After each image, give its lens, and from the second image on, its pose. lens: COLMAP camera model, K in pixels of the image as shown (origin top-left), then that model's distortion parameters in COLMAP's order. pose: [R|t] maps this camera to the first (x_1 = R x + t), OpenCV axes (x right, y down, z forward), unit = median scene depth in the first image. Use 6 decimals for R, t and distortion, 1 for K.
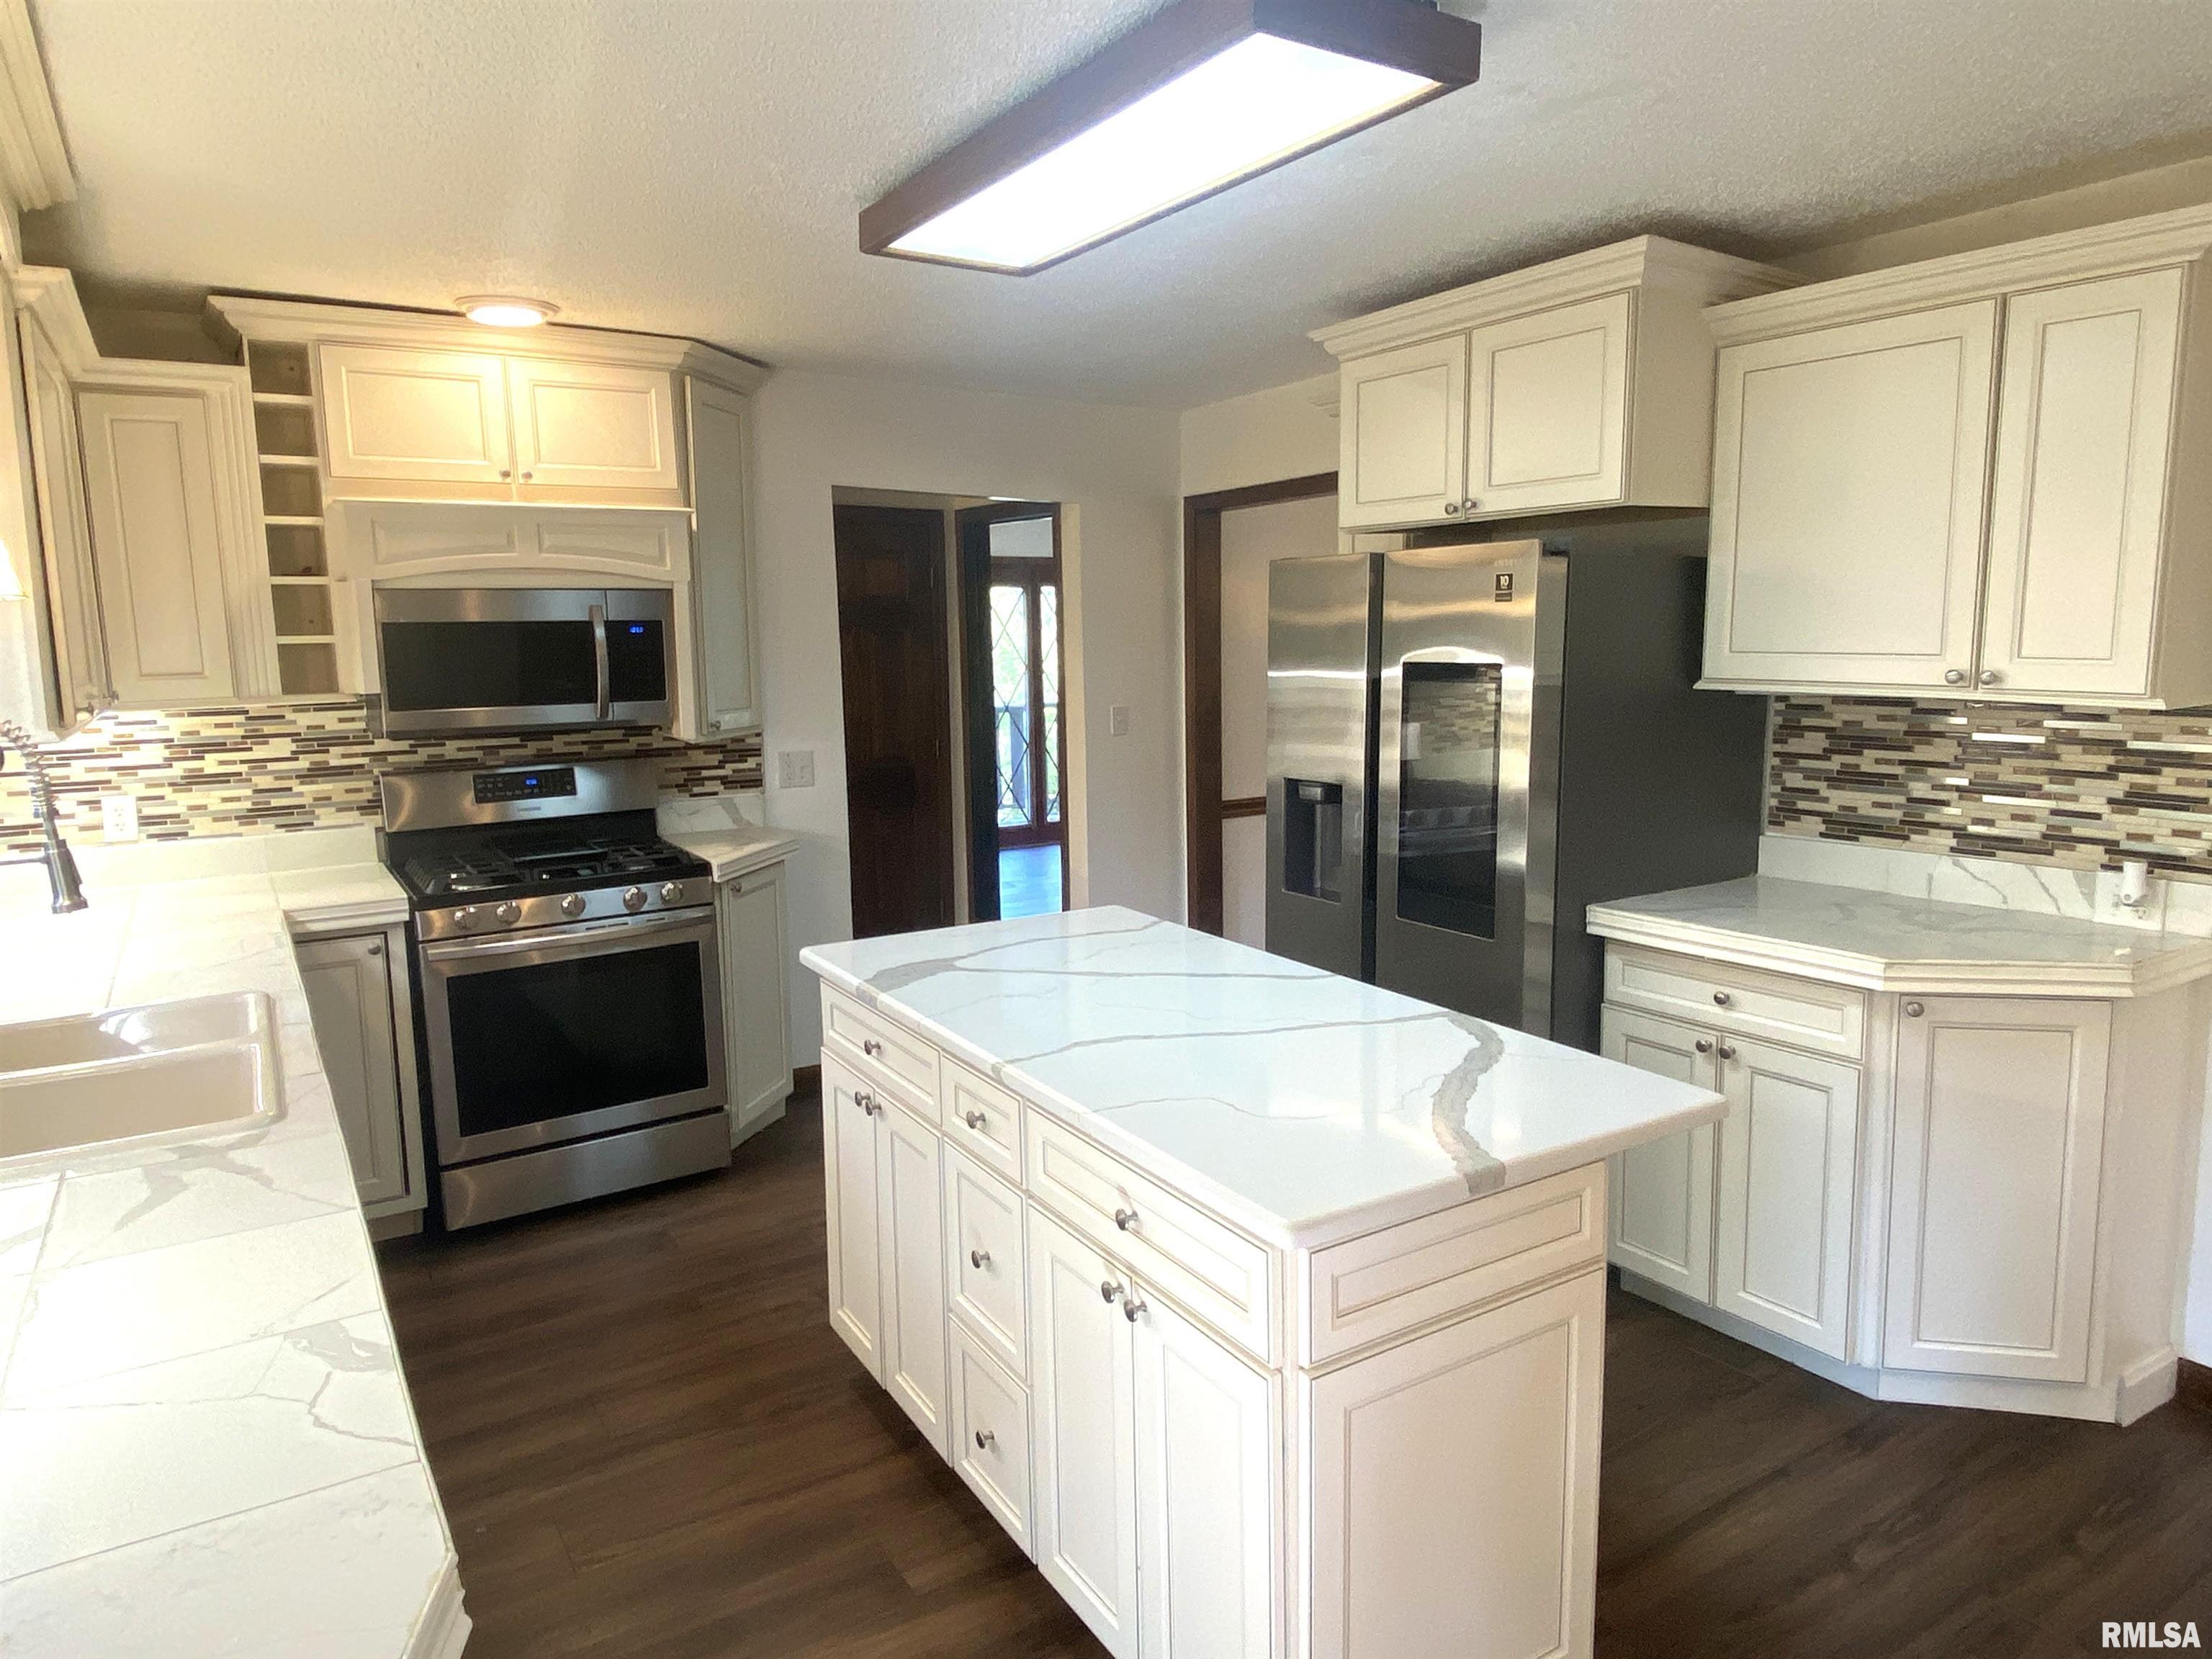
lens RADIAL K [[1394.6, 0, 1109.0], [0, 1394.6, 814.5], [0, 0, 1]] dist [0.019538, -0.034608]
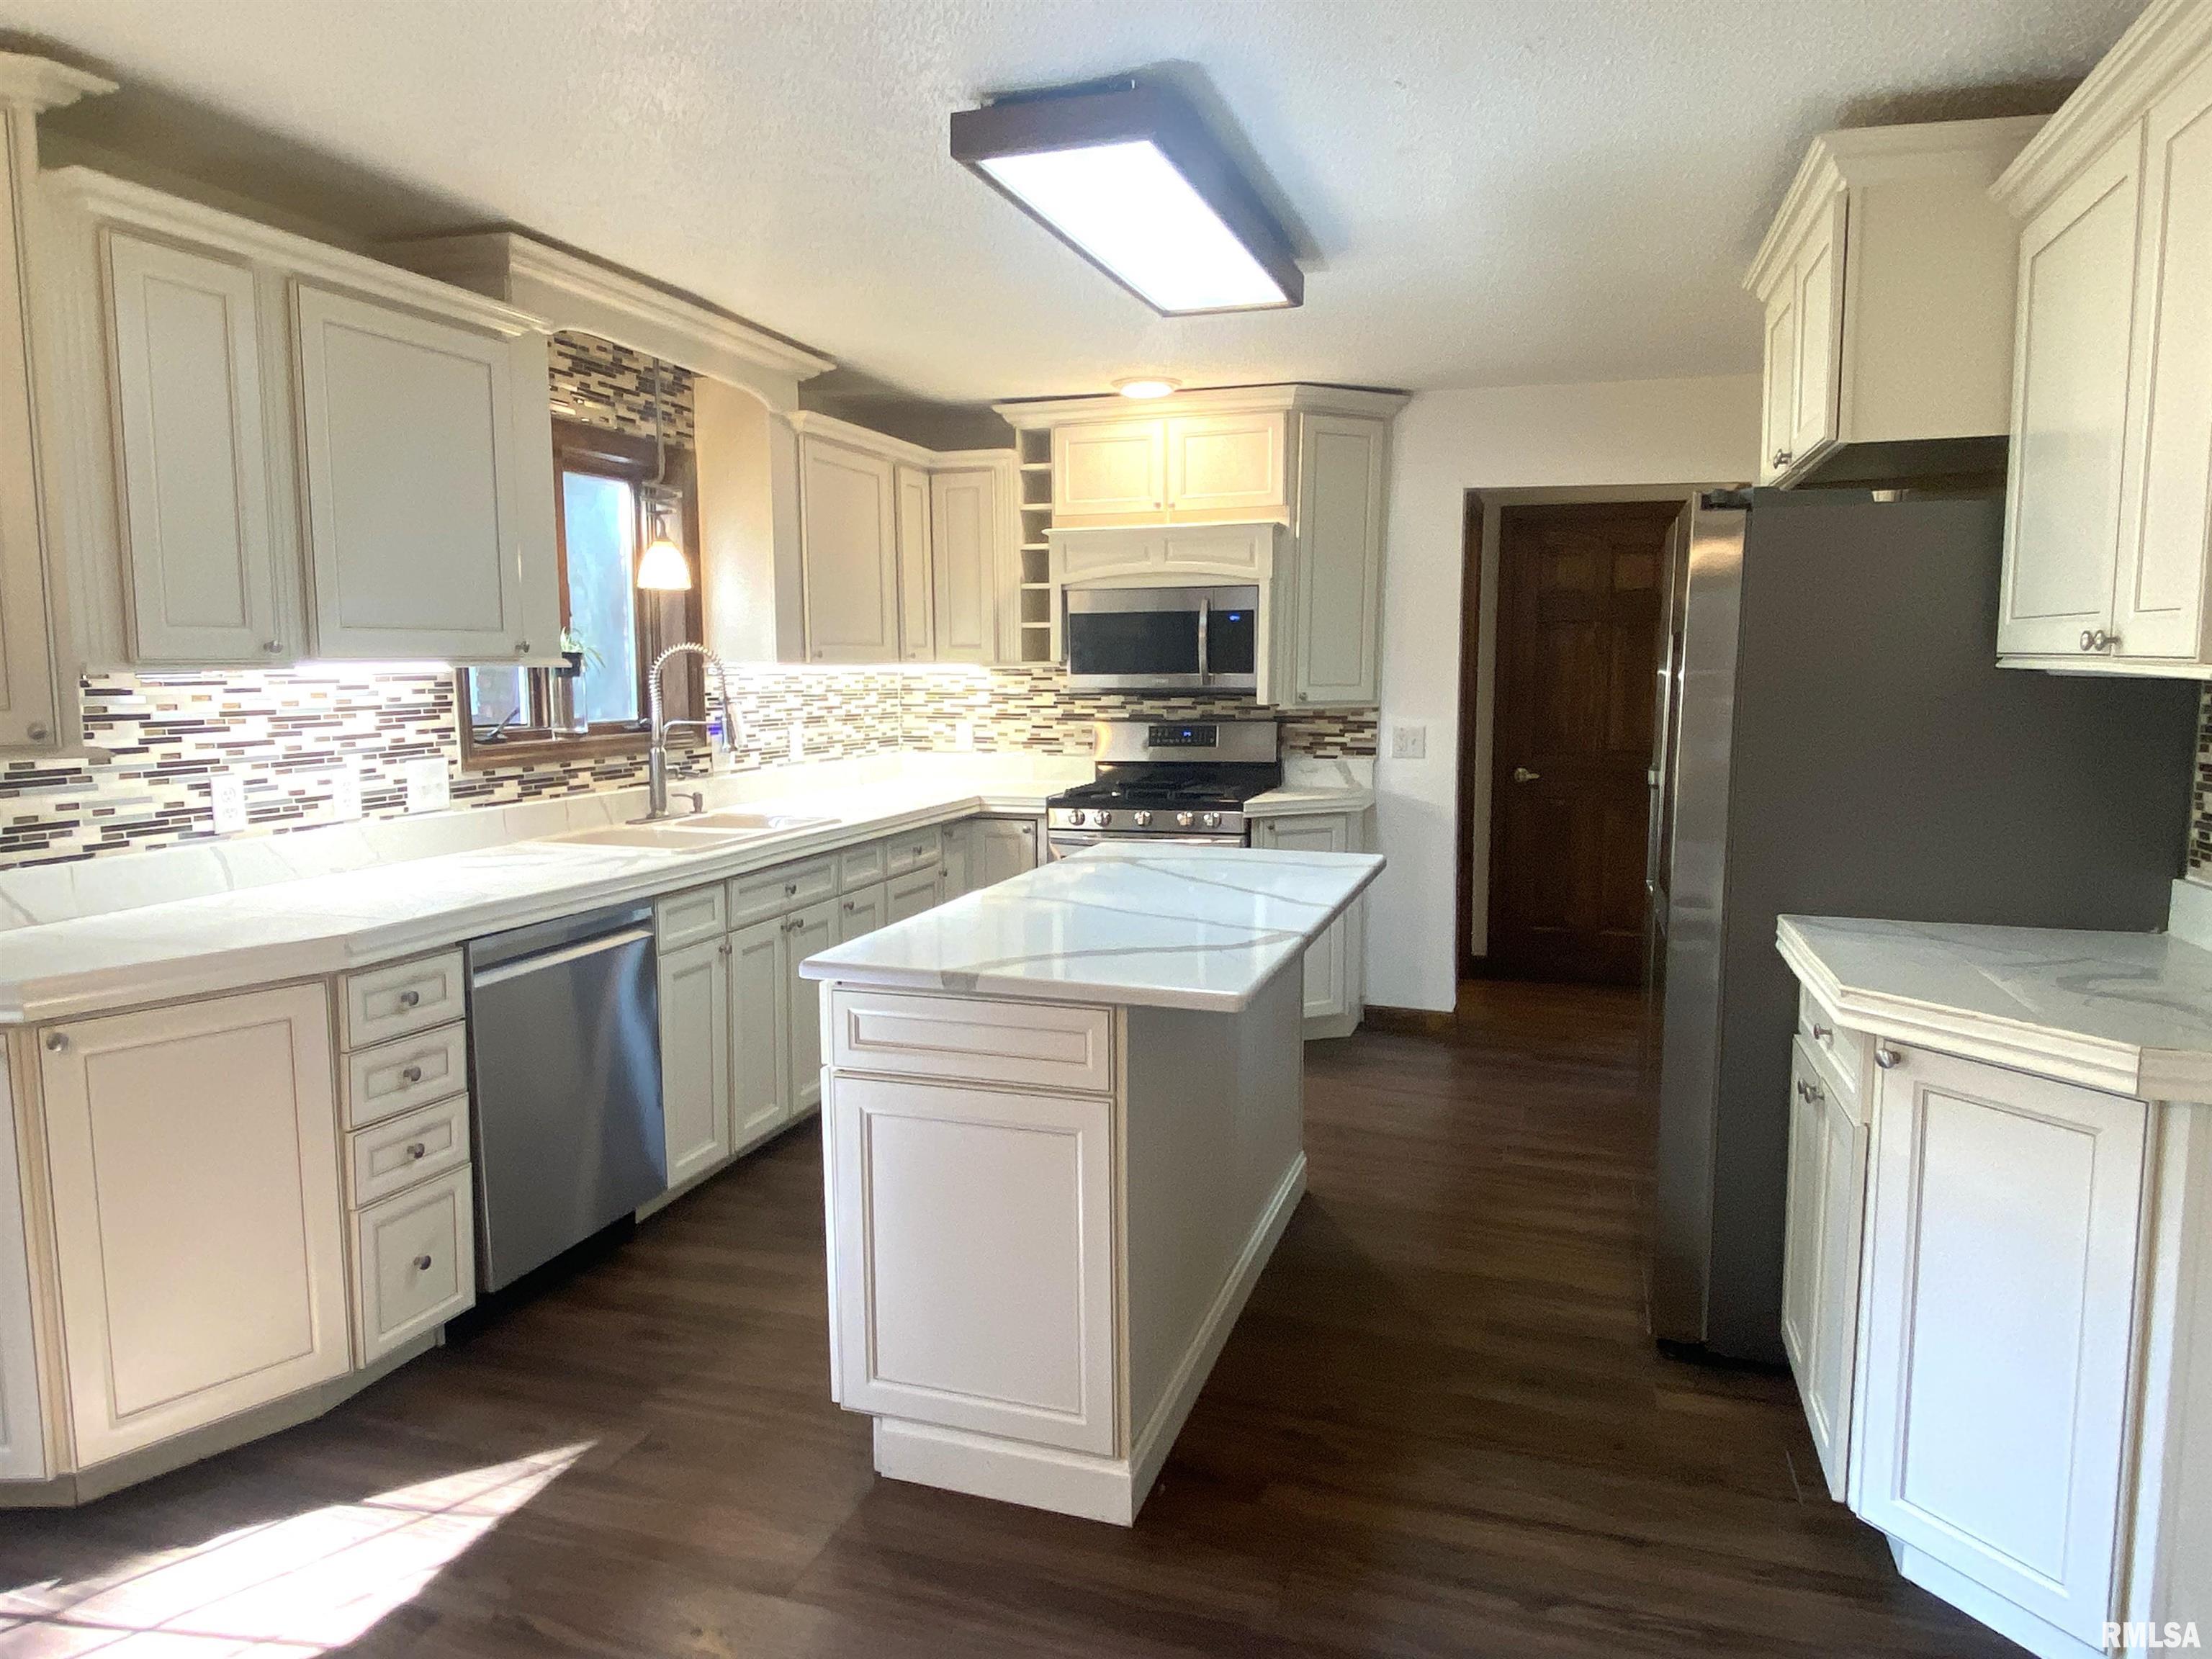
lens RADIAL K [[1394.6, 0, 1099.7], [0, 1394.6, 829.6], [0, 0, 1]] dist [0.019538, -0.034608]
pose [[0.621089, 0.105782, -0.776568, 0.621551], [-0.112266, 0.992639, 0.045426, 0.017612], [0.775657, 0.058968, 0.628393, 0.110175]]
